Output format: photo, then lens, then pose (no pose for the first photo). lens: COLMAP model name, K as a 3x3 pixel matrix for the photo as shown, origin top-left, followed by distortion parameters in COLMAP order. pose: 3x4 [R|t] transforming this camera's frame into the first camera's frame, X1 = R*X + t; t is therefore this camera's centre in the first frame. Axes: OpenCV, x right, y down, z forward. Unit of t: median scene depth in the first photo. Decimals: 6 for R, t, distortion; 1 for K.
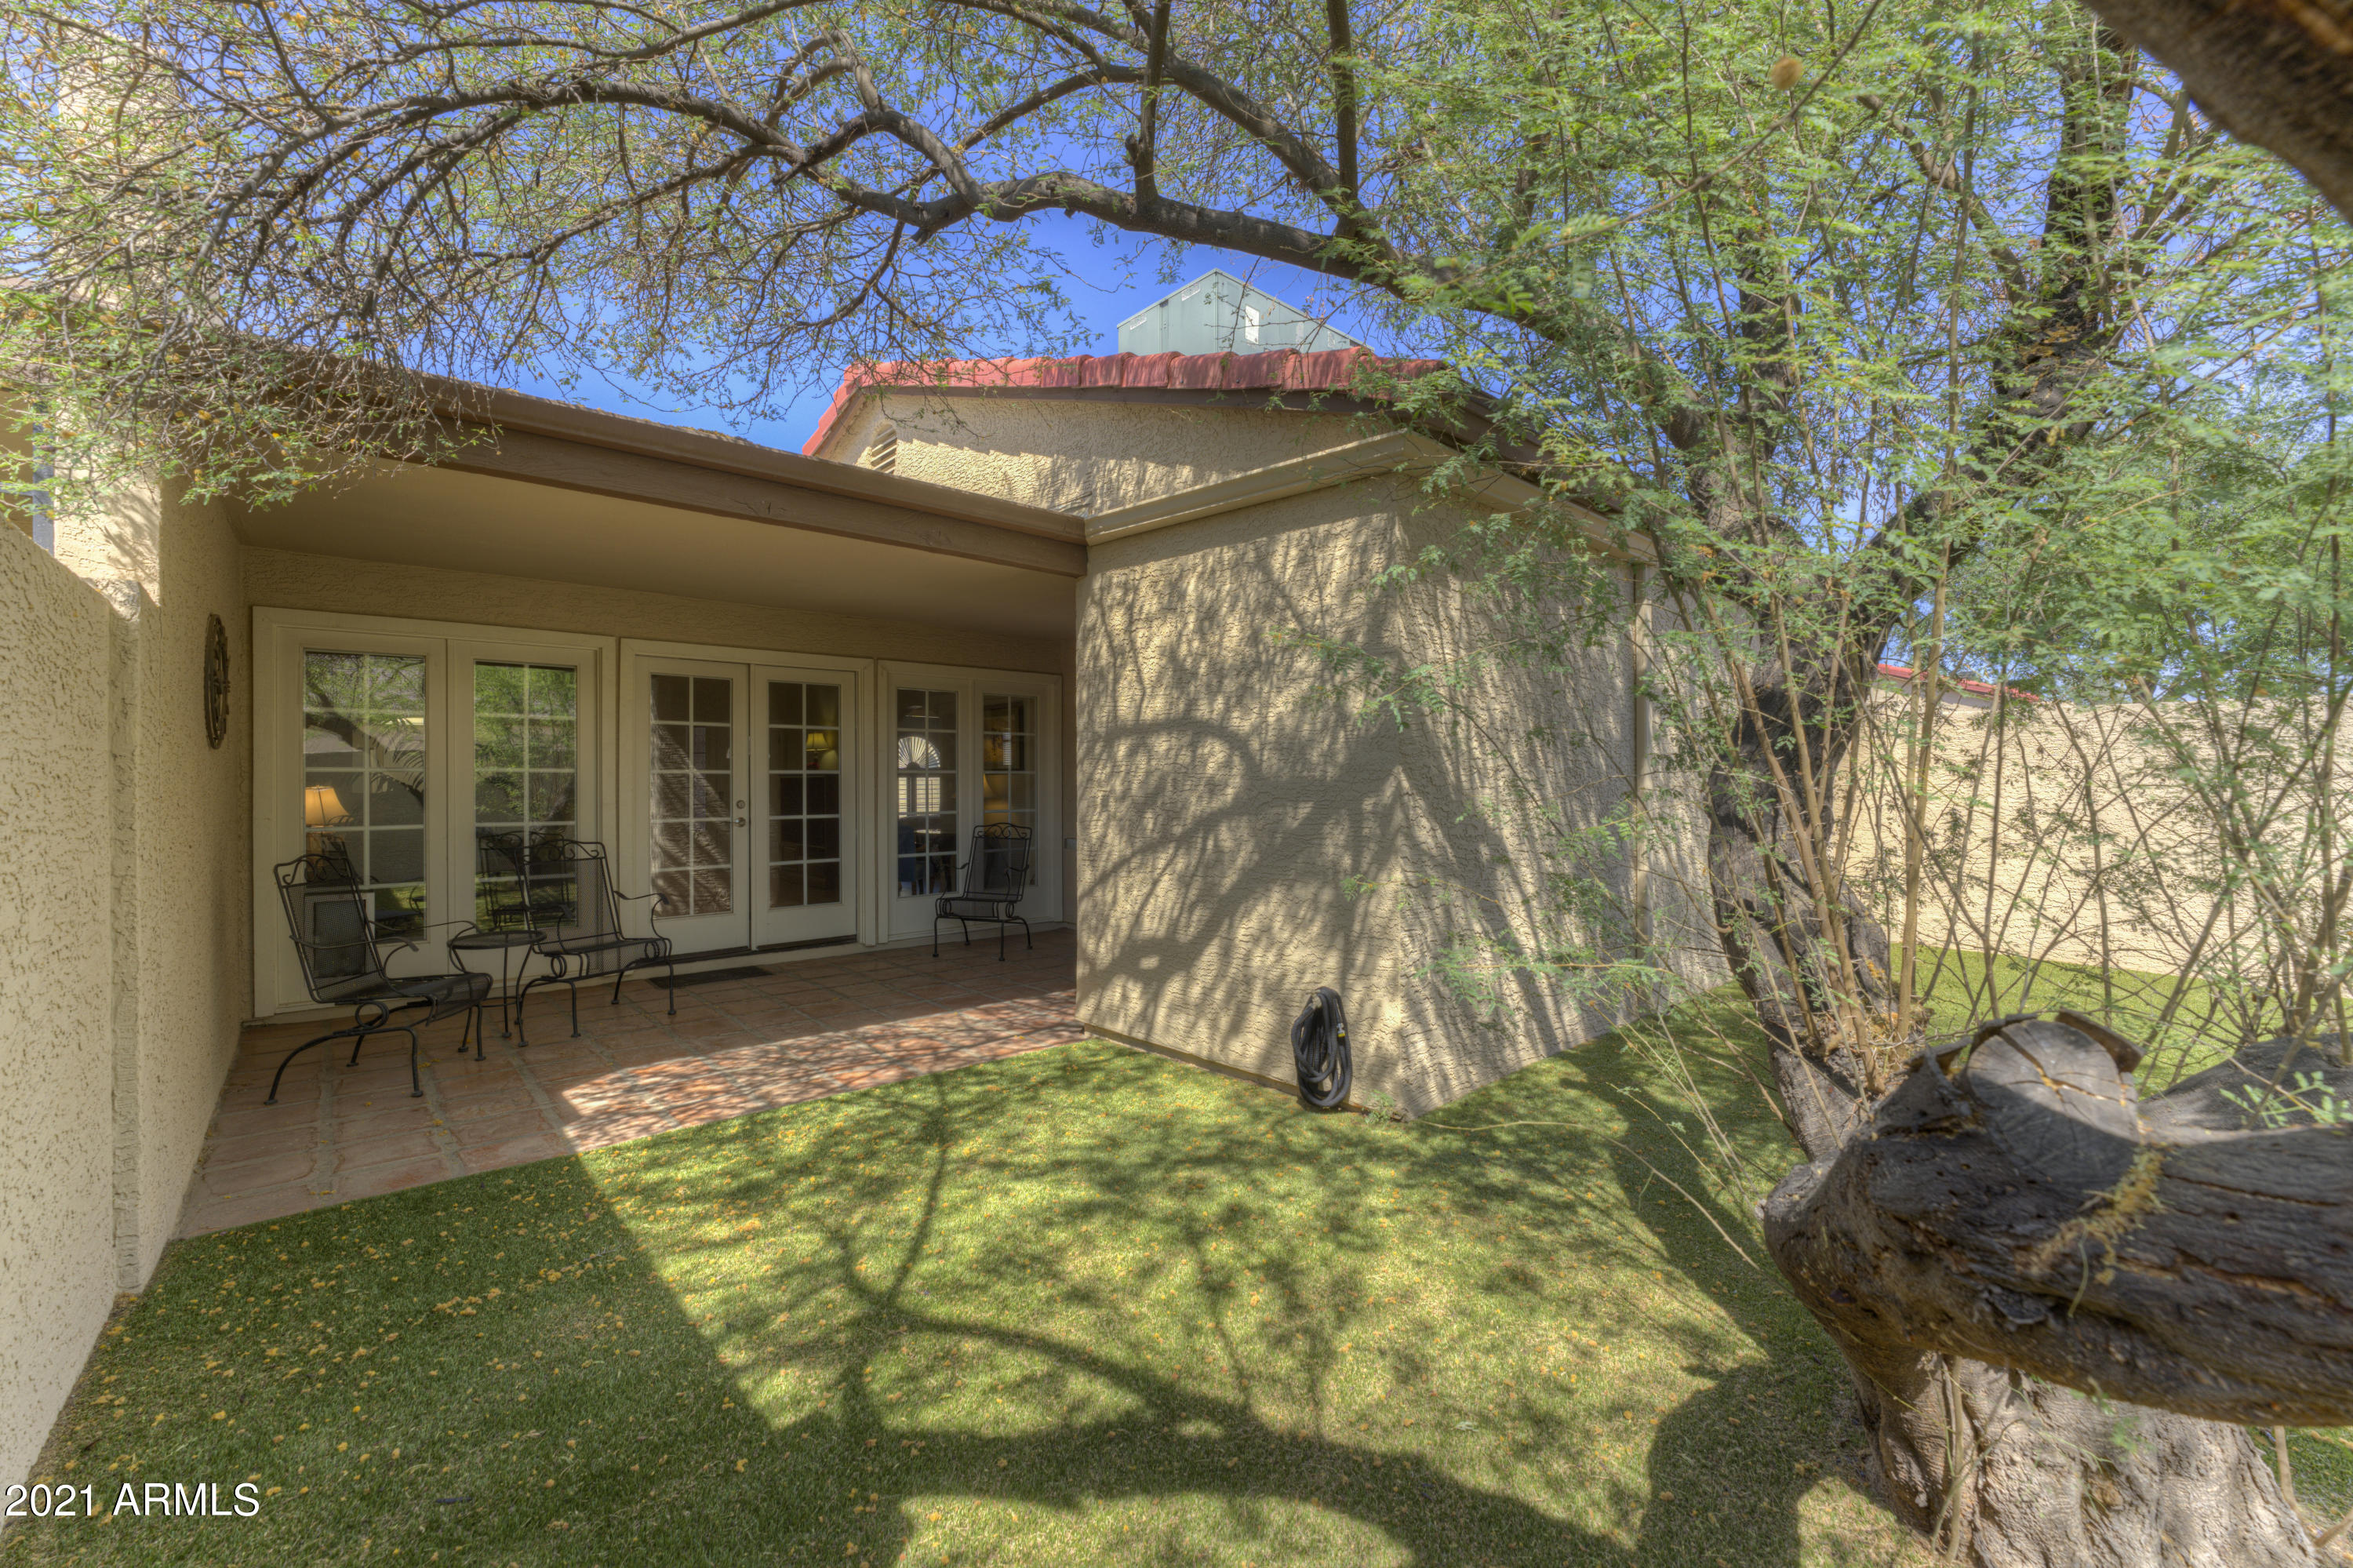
lens RADIAL K [[949.6, 0, 1181.6], [0, 949.6, 779.6], [0, 0, 1]] dist [-0.024672, 0.002902]
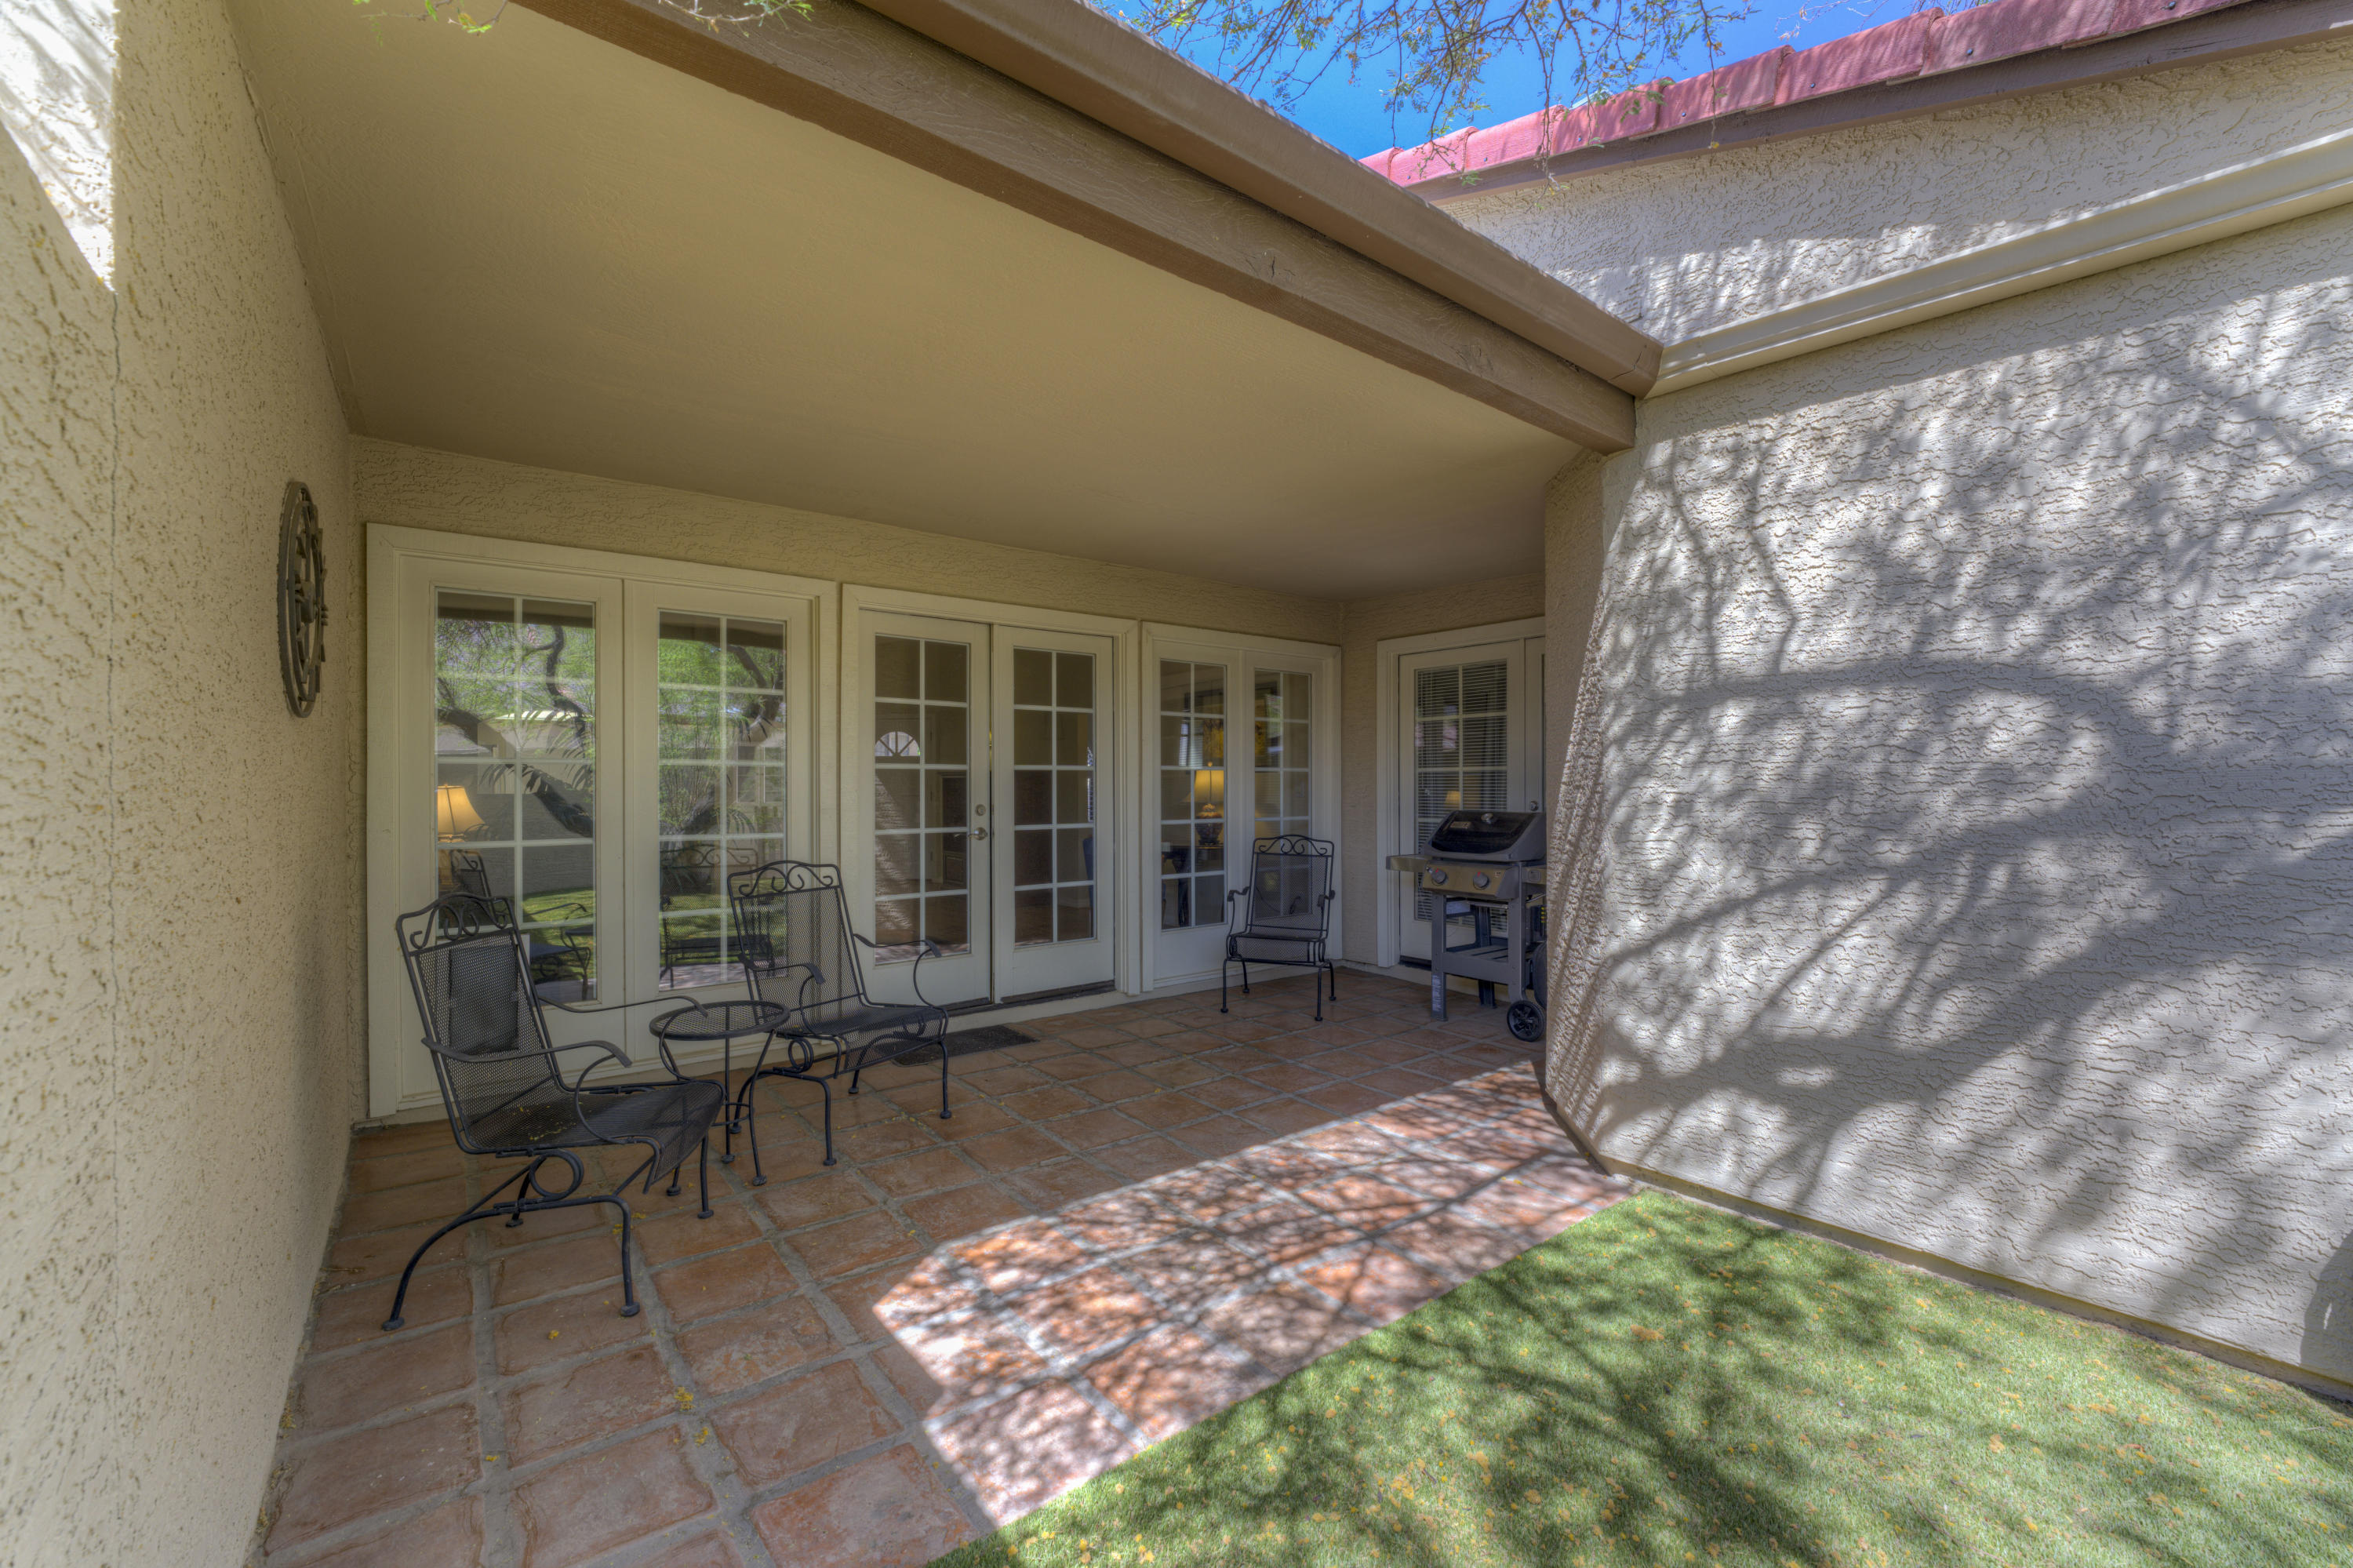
lens RADIAL K [[949.6, 0, 1179.6], [0, 949.6, 777.1], [0, 0, 1]] dist [-0.024672, 0.002902]
pose [[0.997362, -0.001955, -0.072566, -0.379210], [0.001346, 0.999964, -0.008437, 0.009905], [0.072580, 0.008317, 0.997328, 0.383312]]
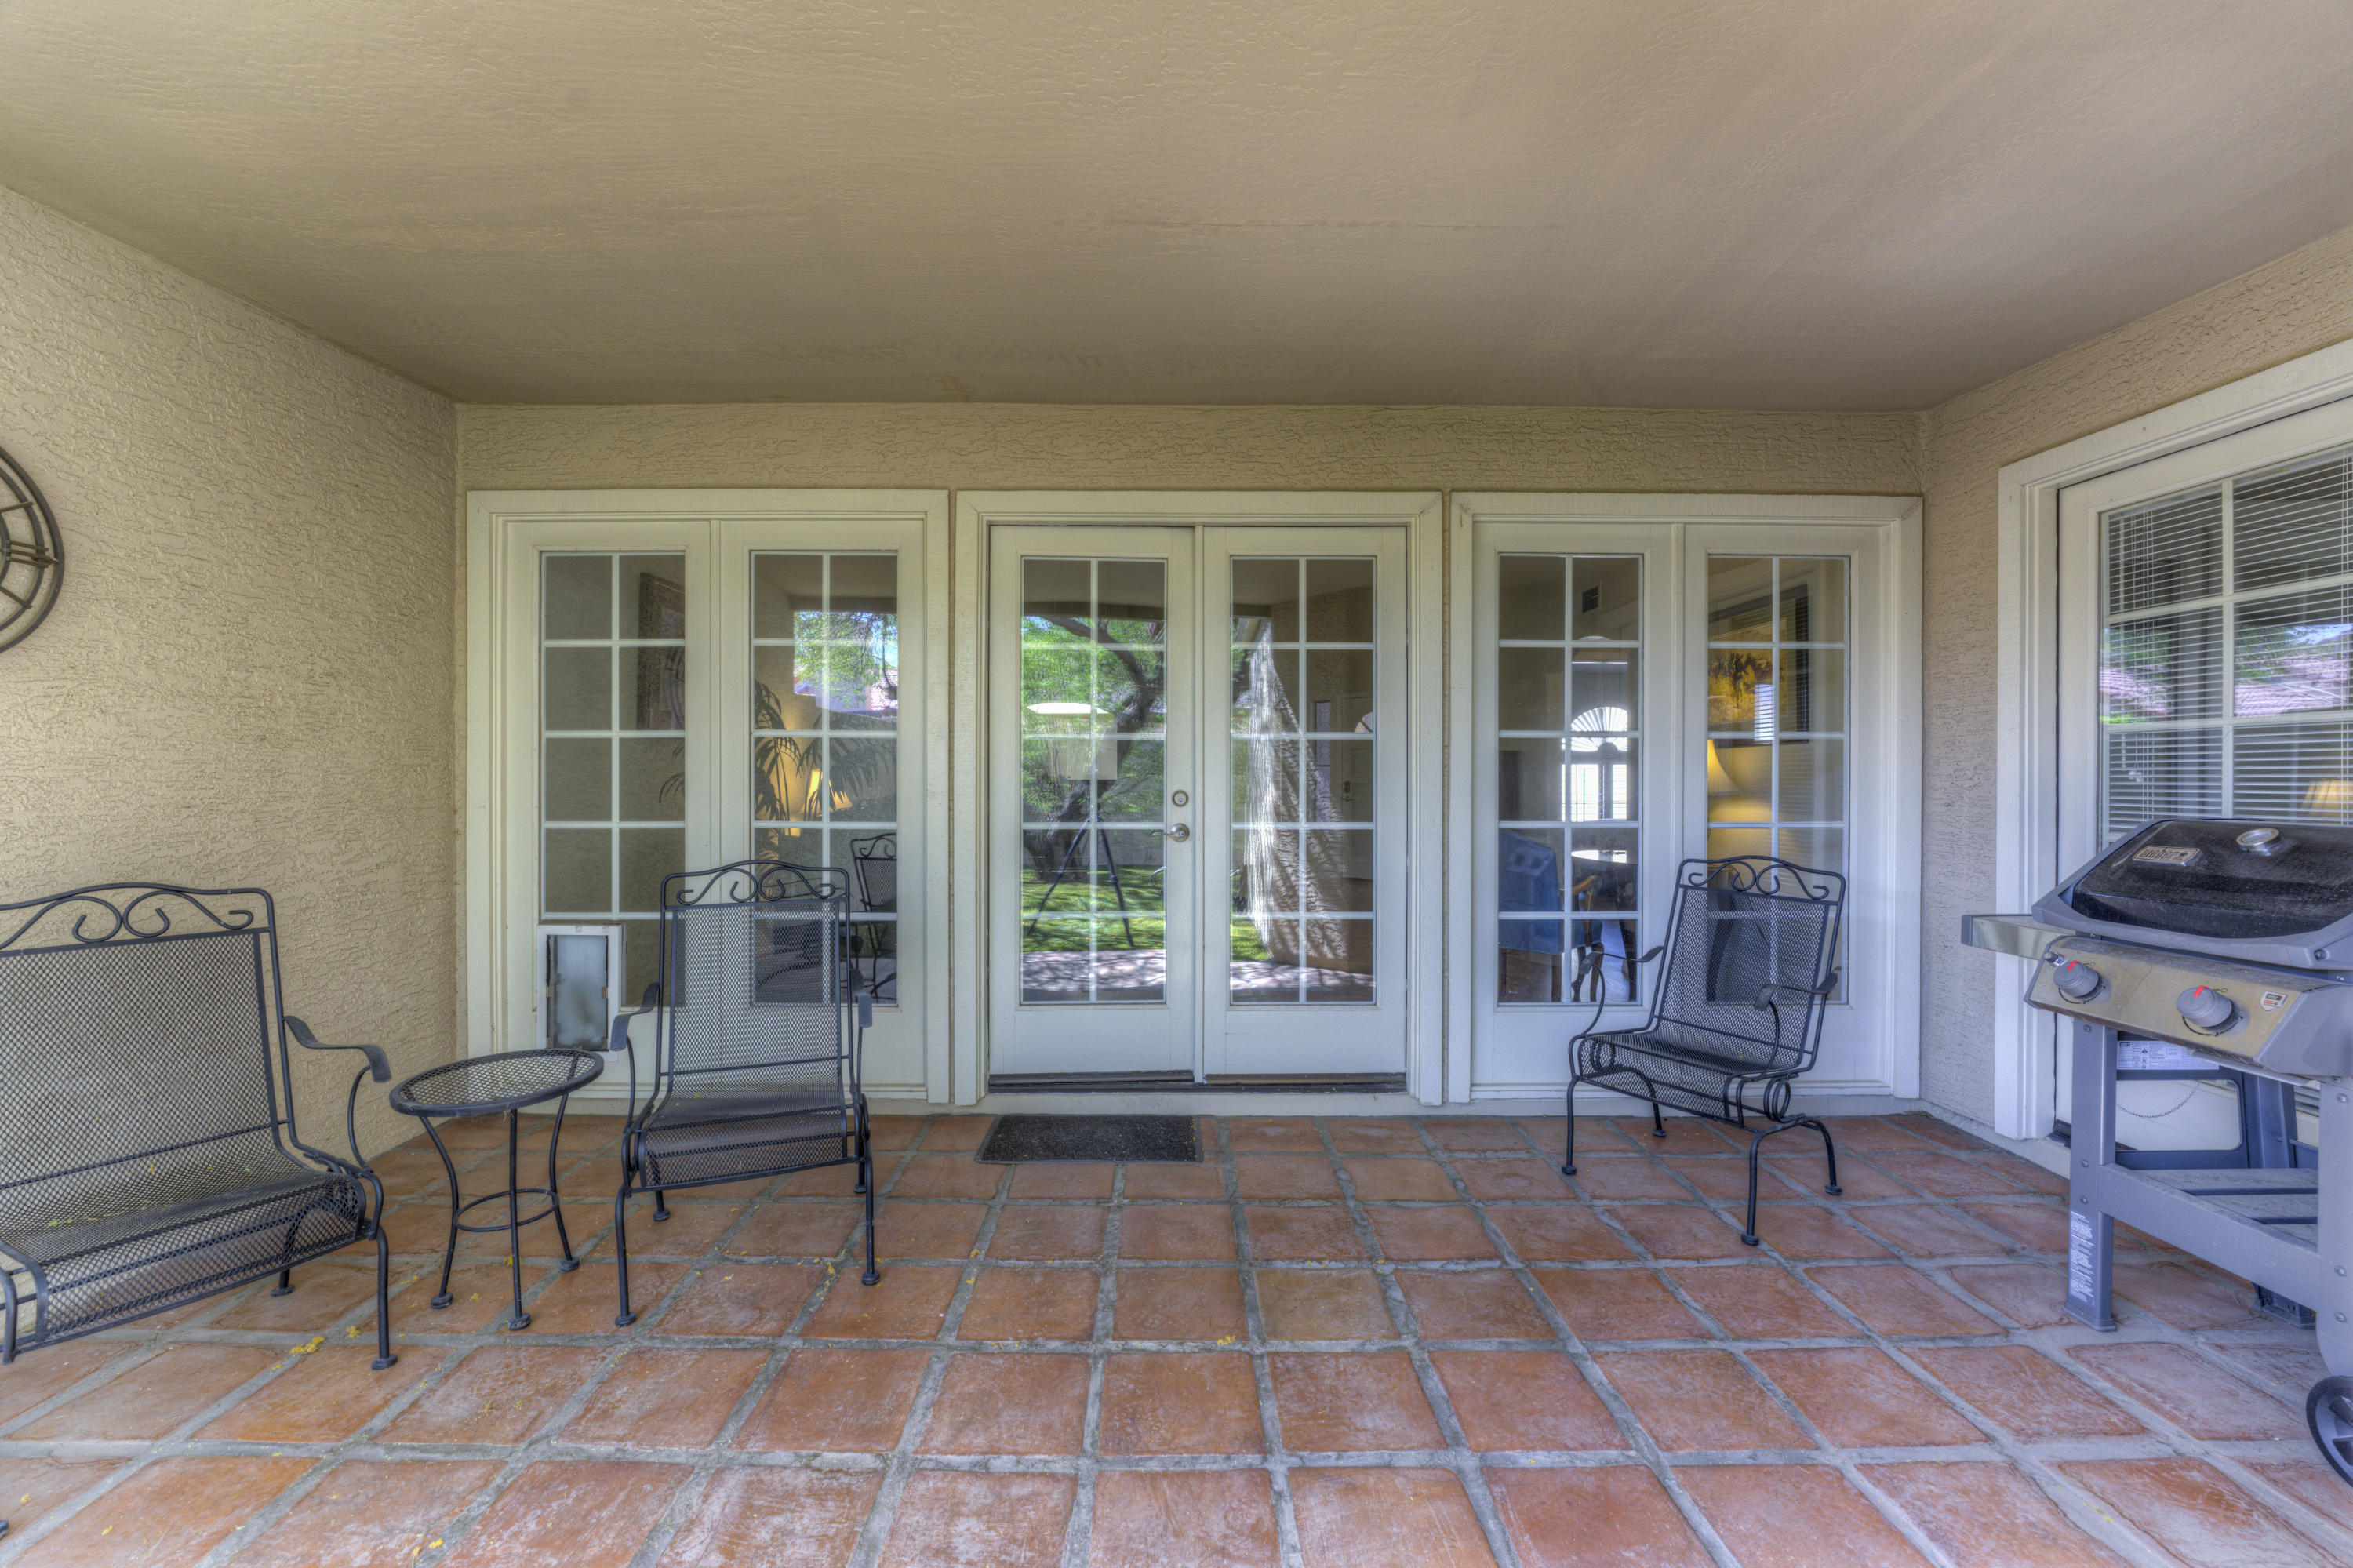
lens RADIAL K [[949.6, 0, 1186.9], [0, 949.6, 776.6], [0, 0, 1]] dist [-0.024672, 0.002902]
pose [[0.744175, 0.000587, -0.667985, -0.171215], [-0.001411, 0.999999, -0.000693, 0.022111], [0.667984, 0.001458, 0.744175, 0.918299]]
